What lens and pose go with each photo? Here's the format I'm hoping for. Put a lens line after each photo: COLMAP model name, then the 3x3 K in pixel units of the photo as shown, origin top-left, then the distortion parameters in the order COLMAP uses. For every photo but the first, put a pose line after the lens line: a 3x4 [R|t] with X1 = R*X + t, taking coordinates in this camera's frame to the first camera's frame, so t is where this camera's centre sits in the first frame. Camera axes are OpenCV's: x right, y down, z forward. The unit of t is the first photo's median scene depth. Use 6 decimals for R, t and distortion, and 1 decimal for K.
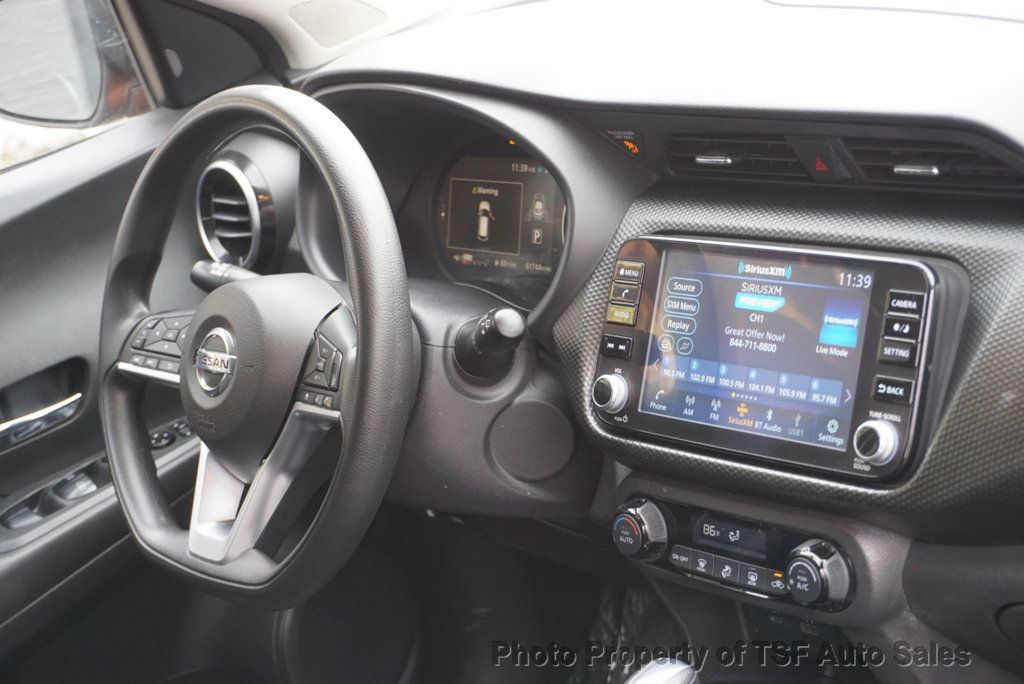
lens RADIAL K [[1982.5, 0, 509.1], [0, 1982.5, 334.7], [0, 0, 1]] dist [0.073198, 0.000000]
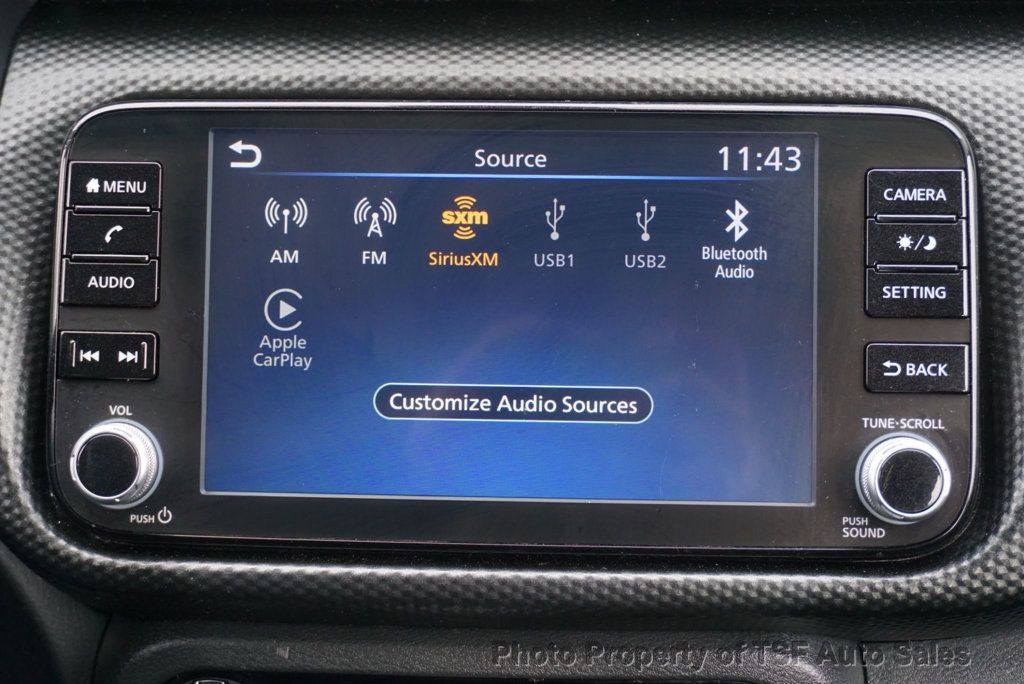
lens RADIAL K [[1477.7, 0, 503.1], [0, 1477.7, 344.2], [0, 0, 1]] dist [0.026655, 0.000000]
pose [[0.671822, -0.117105, 0.731397, -0.133546], [0.090612, 0.993000, 0.075760, -0.014404], [-0.735149, 0.015376, 0.677731, 0.754642]]
